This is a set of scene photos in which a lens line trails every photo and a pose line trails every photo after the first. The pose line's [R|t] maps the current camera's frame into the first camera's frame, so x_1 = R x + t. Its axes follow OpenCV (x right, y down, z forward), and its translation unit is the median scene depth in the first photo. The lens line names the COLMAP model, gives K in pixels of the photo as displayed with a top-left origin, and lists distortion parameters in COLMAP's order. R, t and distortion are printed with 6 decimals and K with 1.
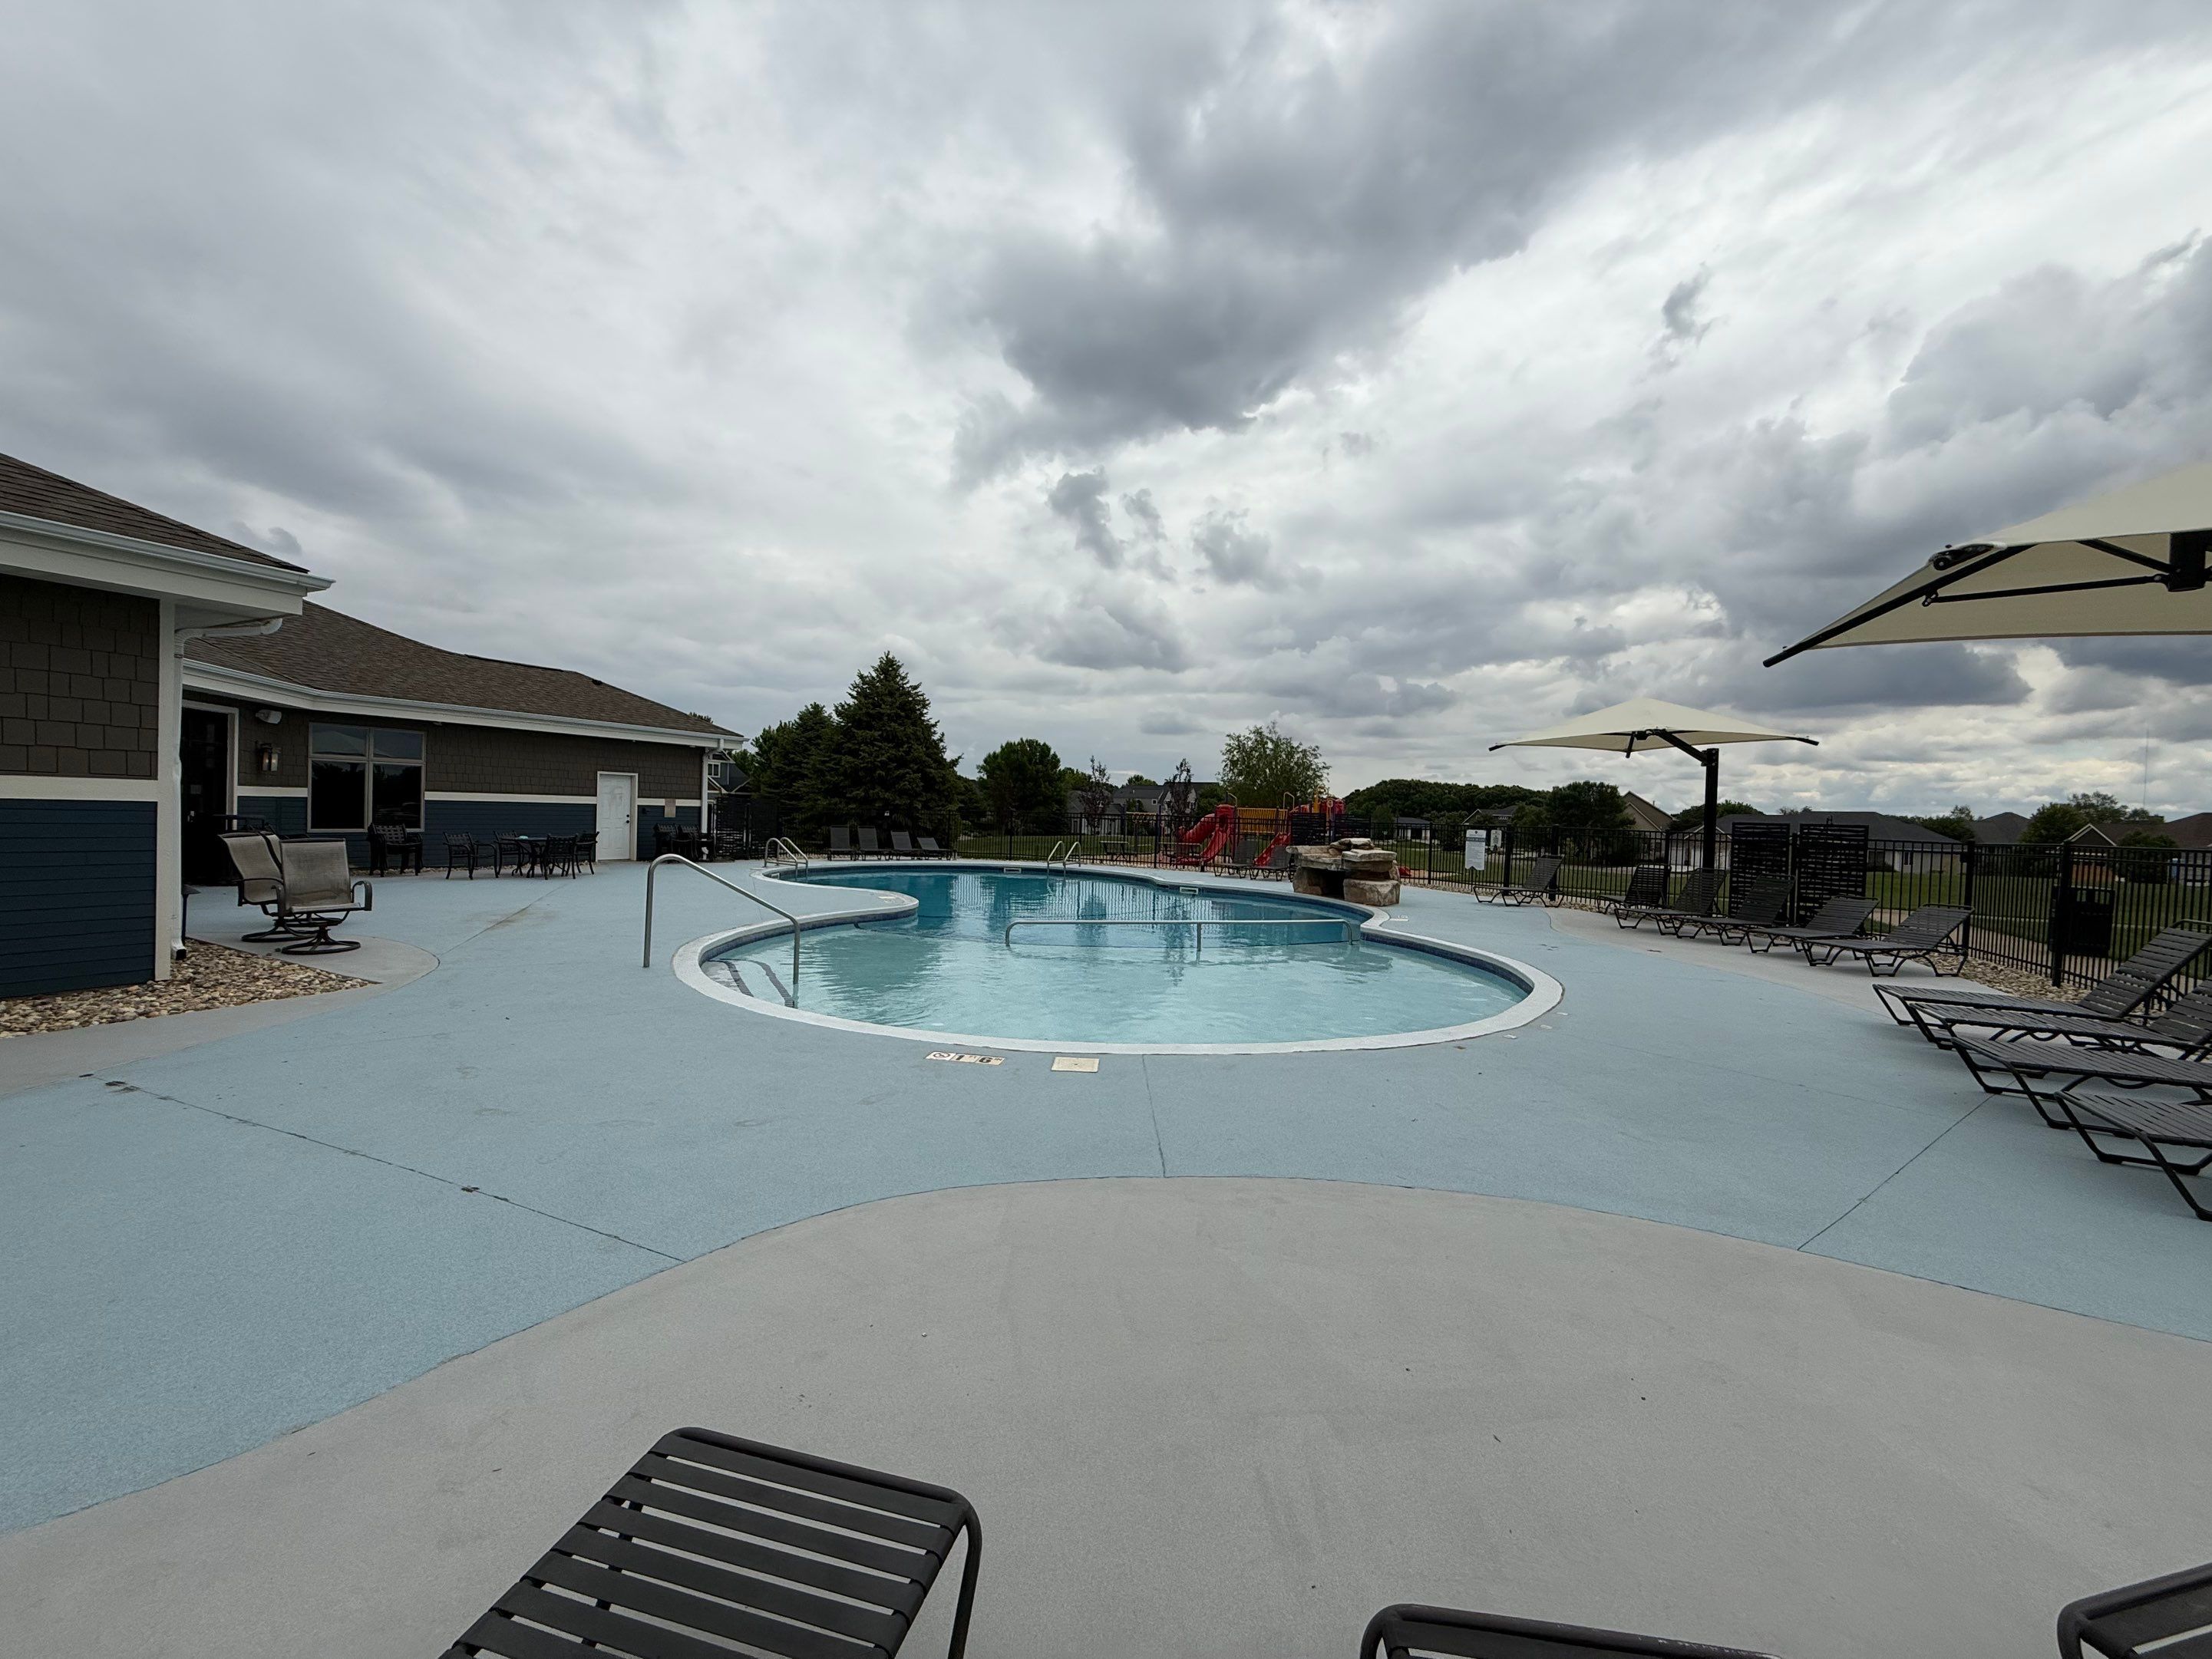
lens RADIAL K [[883.4, 0, 1102.5], [0, 883.4, 839.7], [0, 0, 1]] dist [-0.003352, 0.000542]
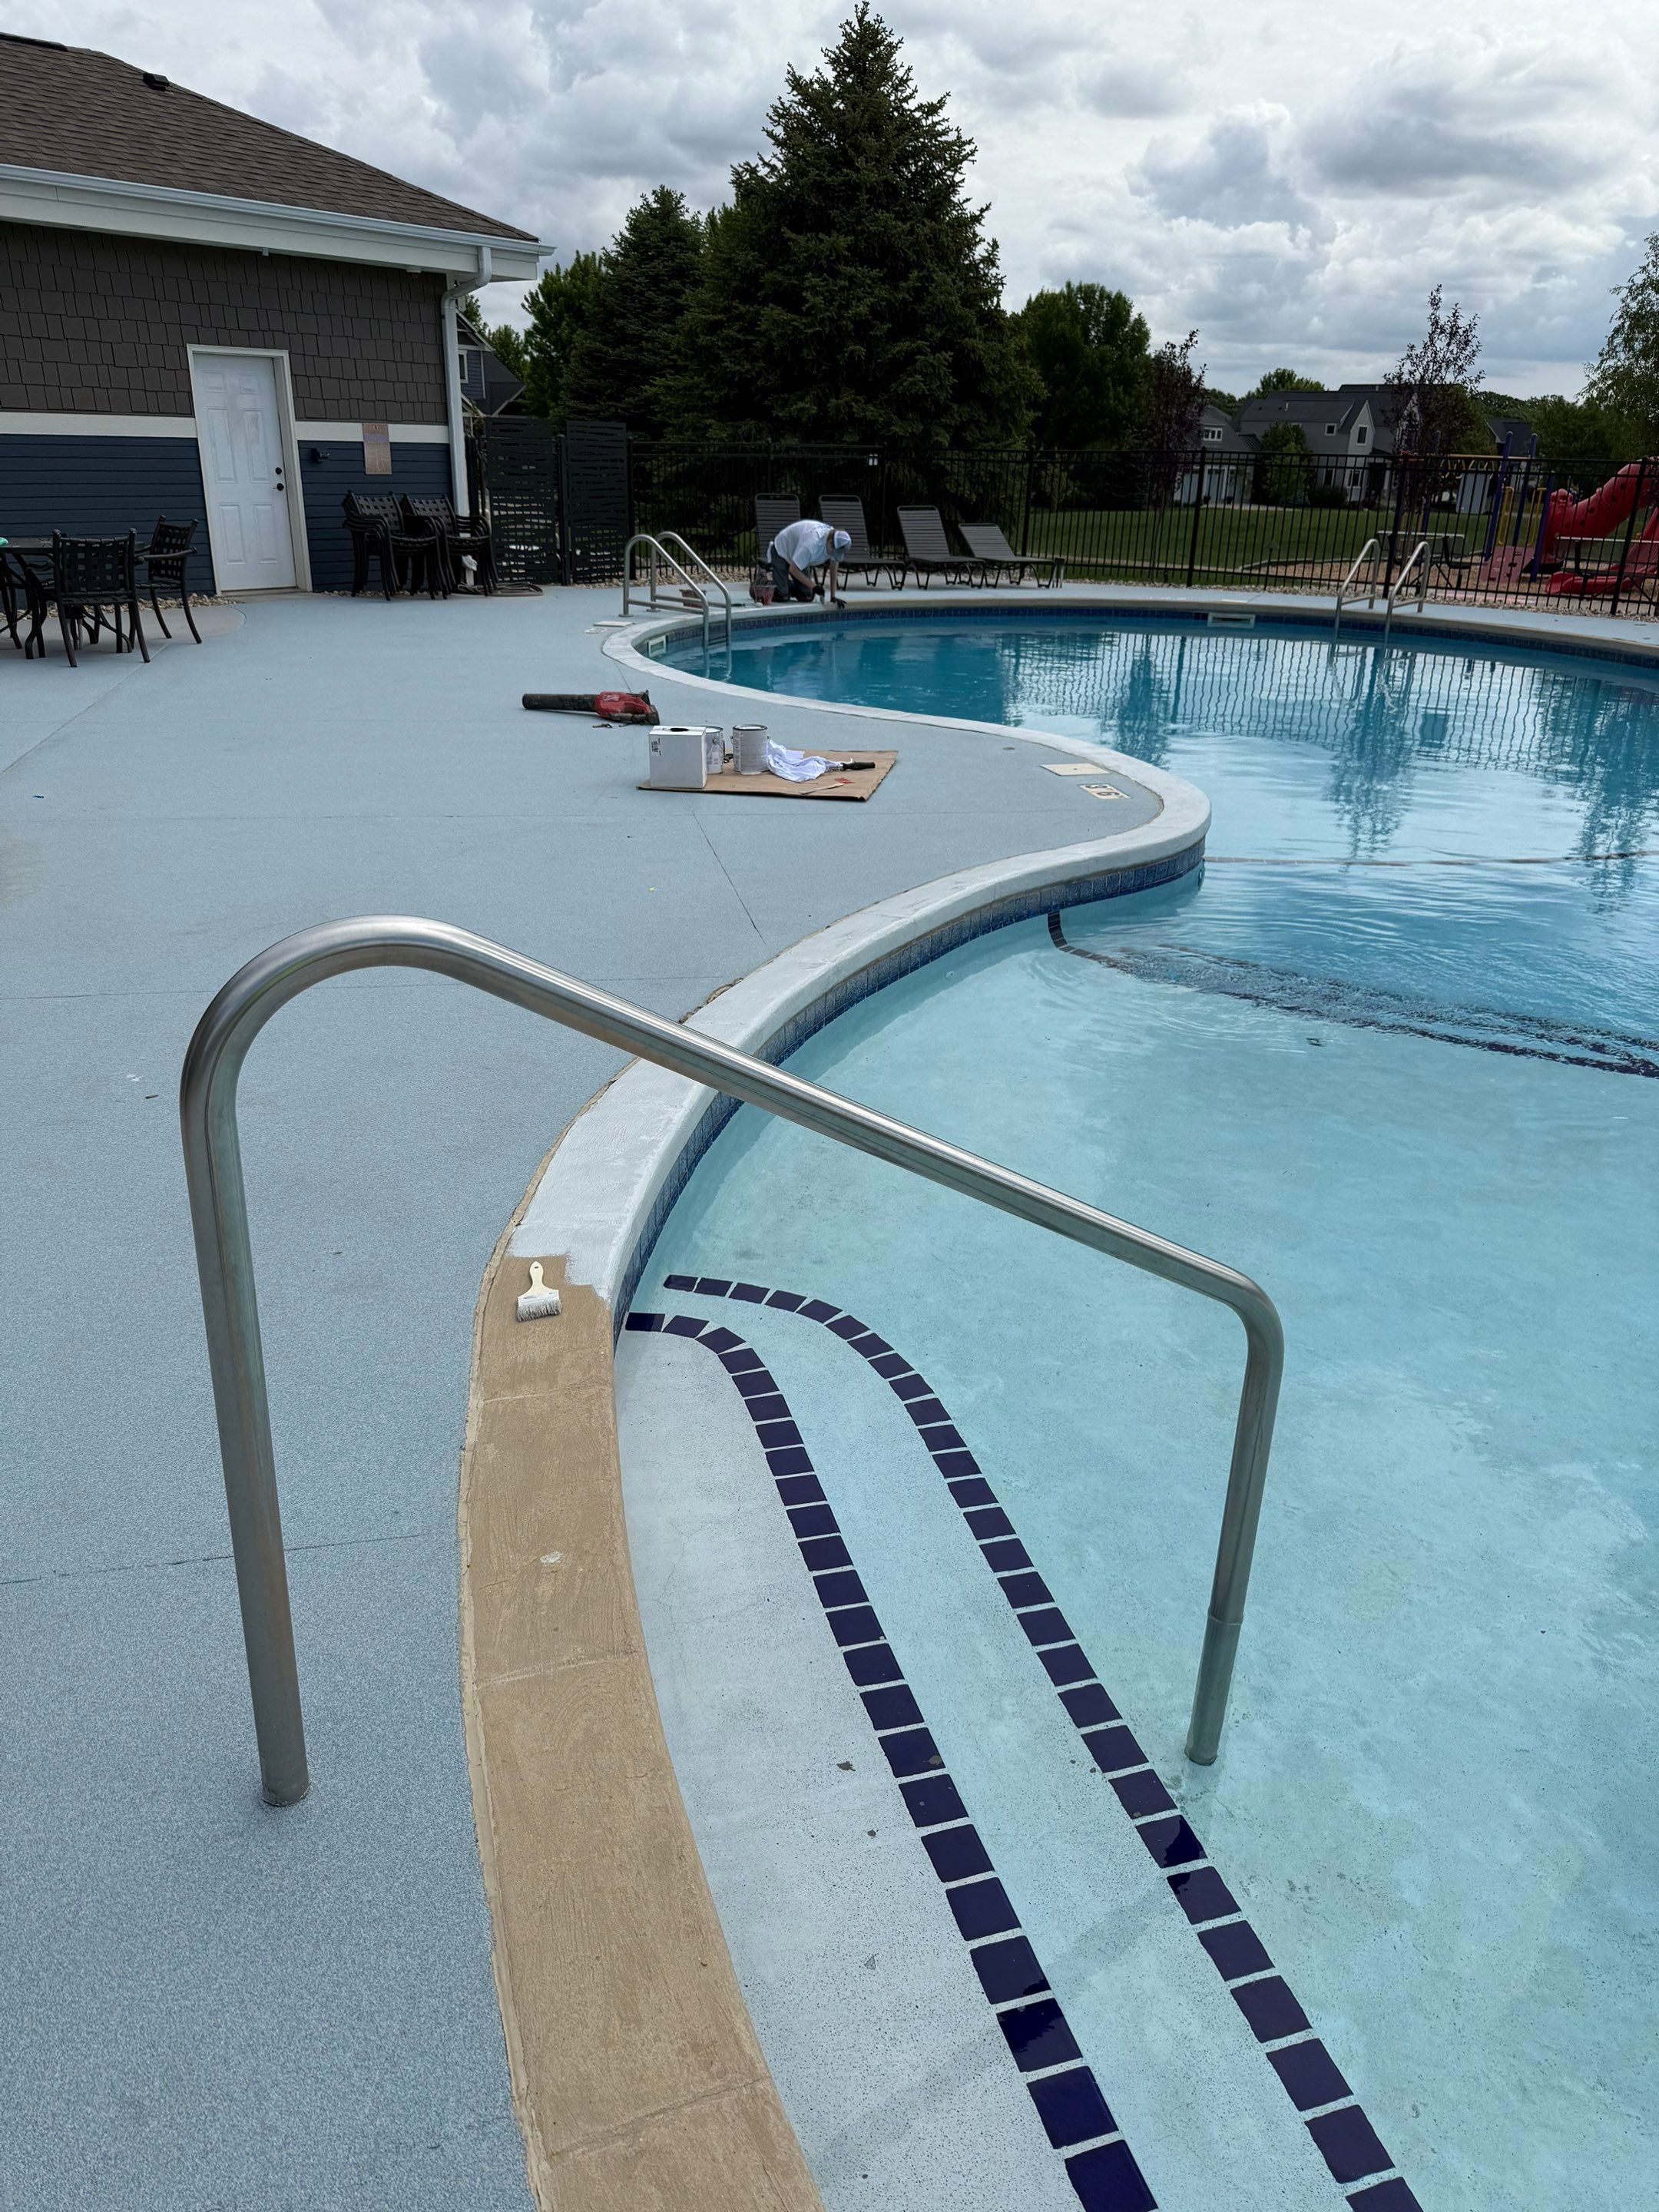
lens RADIAL K [[1560.0, 0, 849.9], [0, 1560.0, 1100.6], [0, 0, 1]] dist [0.027835, -0.035355]
pose [[0.982532, 0.065445, -0.174208, -0.098874], [0.000053, 0.936024, 0.351936, -0.006648], [0.186095, -0.345798, 0.919670, 0.206640]]
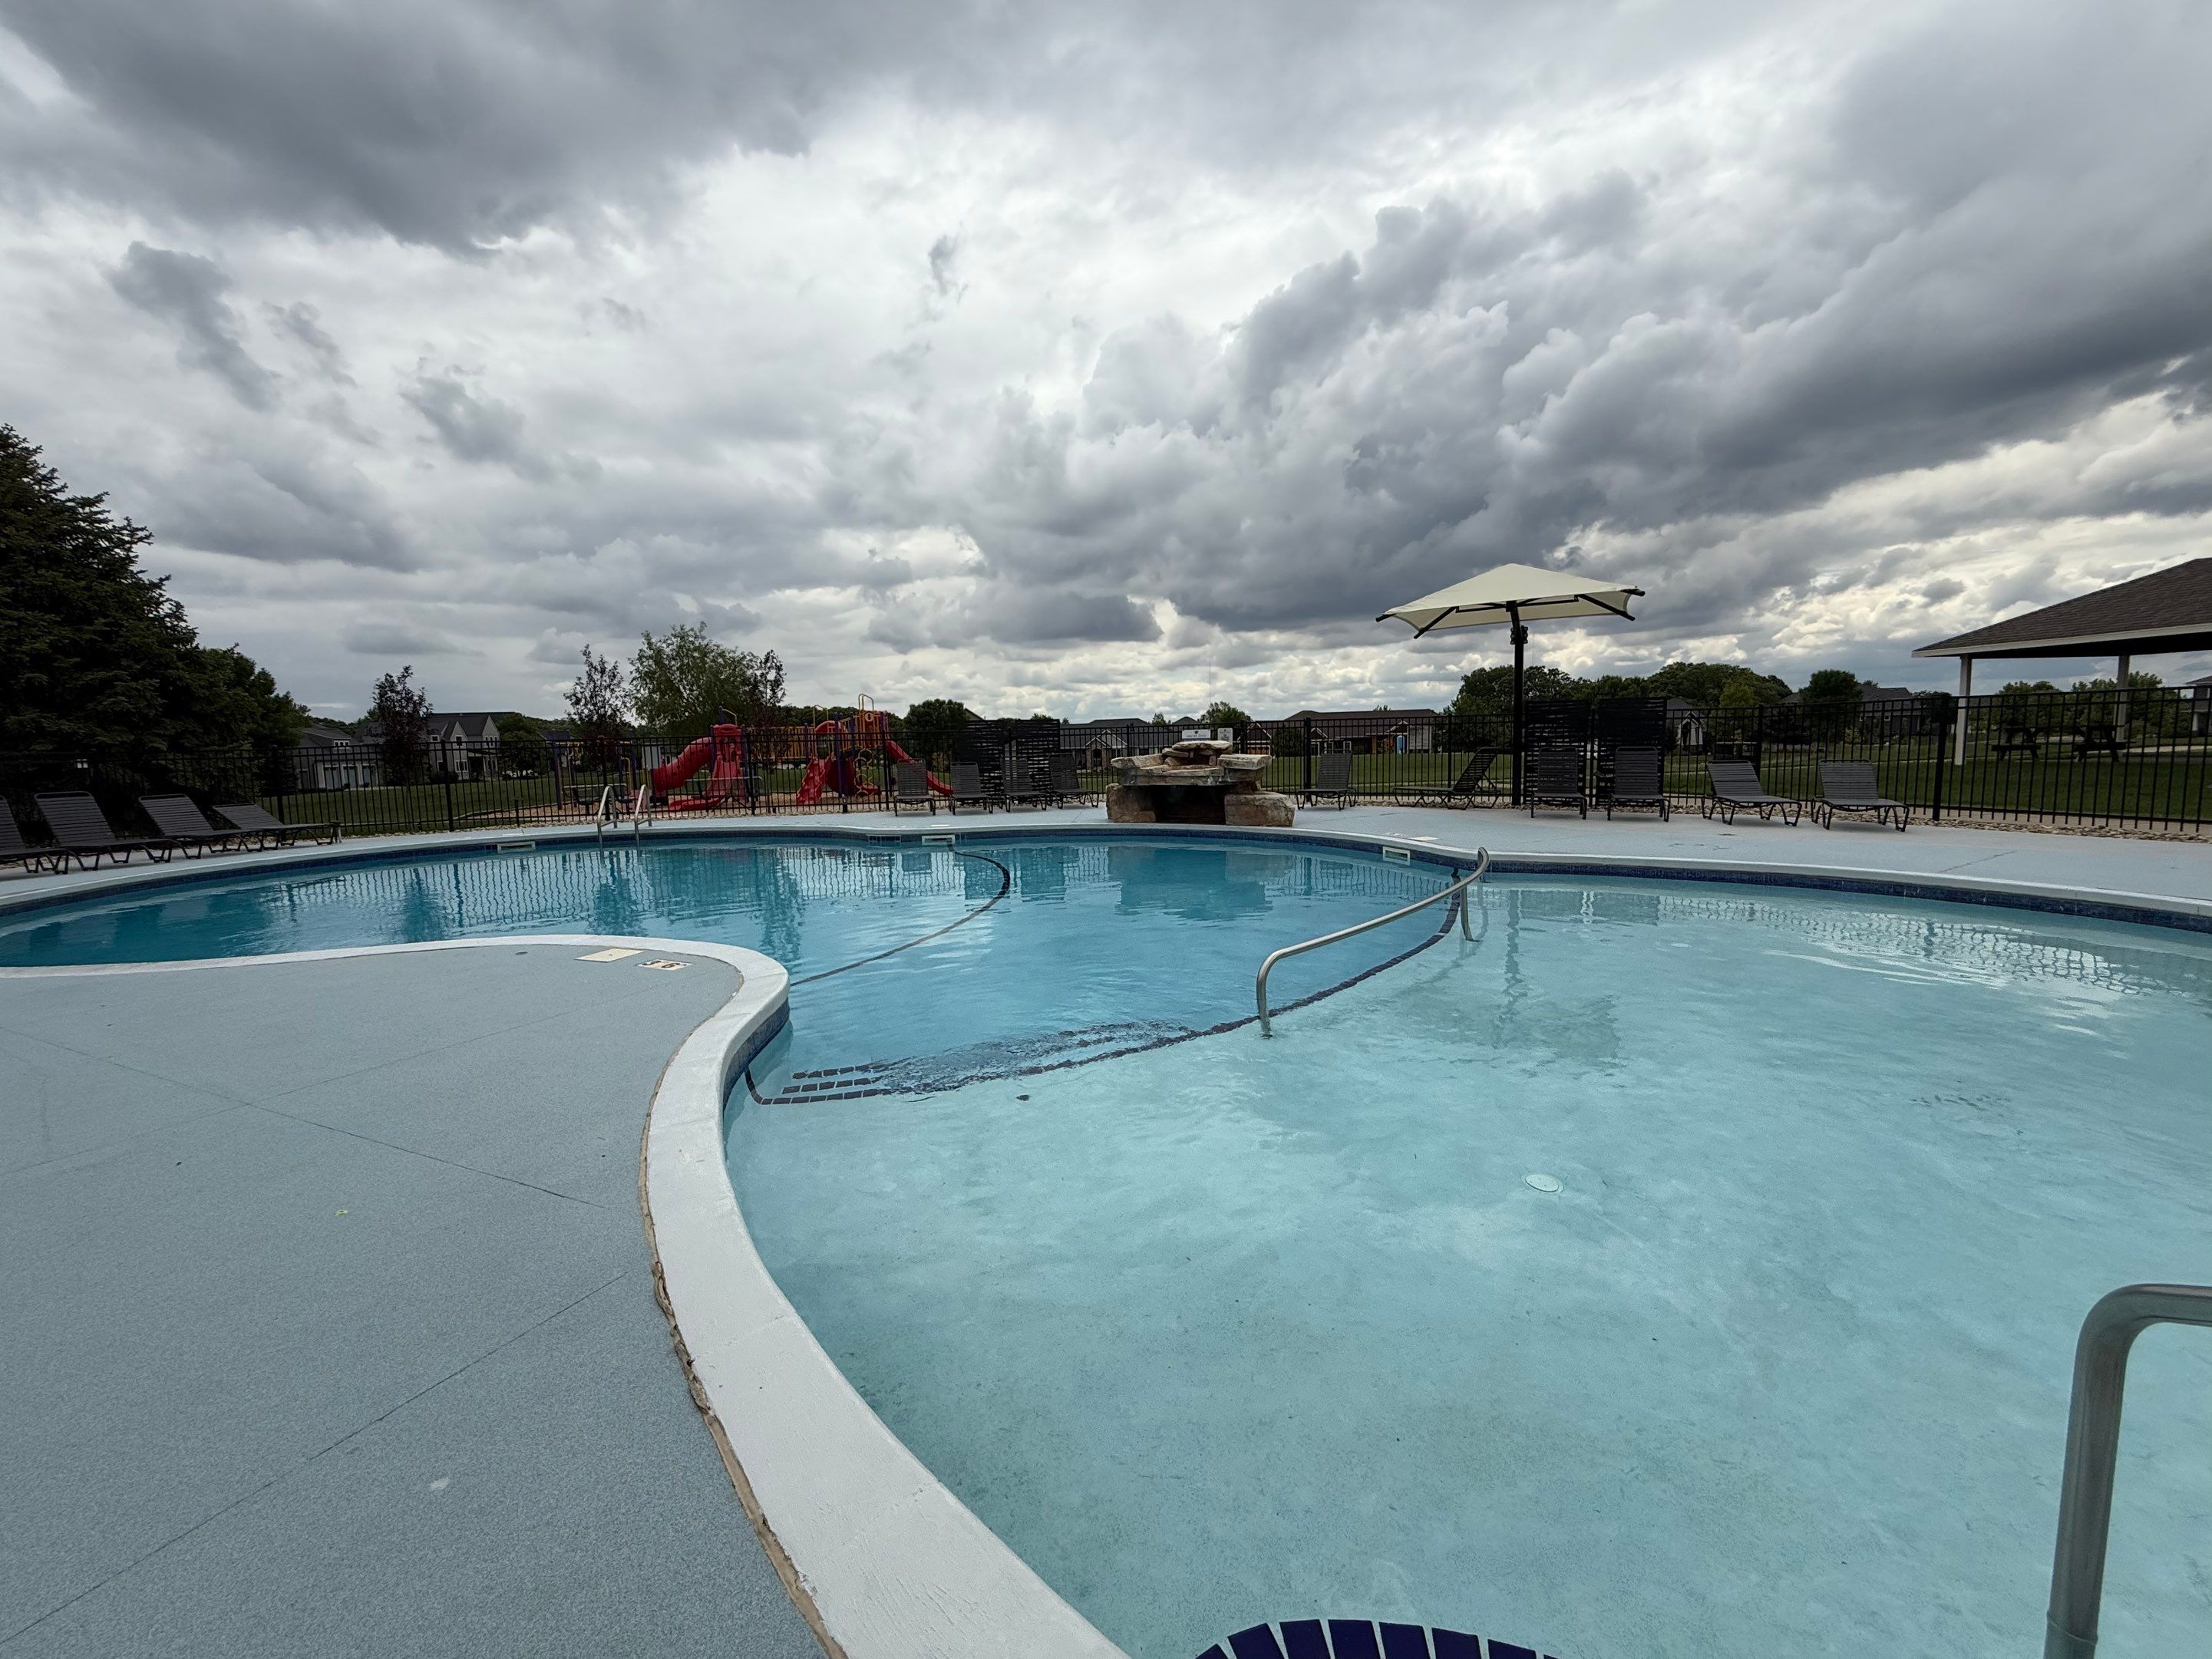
lens RADIAL K [[883.4, 0, 1100.1], [0, 883.4, 830.0], [0, 0, 1]] dist [-0.003352, 0.000542]
pose [[0.733450, -0.117926, 0.669436, -0.150212], [0.069261, 0.992676, 0.098983, -0.003656], [-0.676206, -0.026234, 0.736246, 0.267161]]
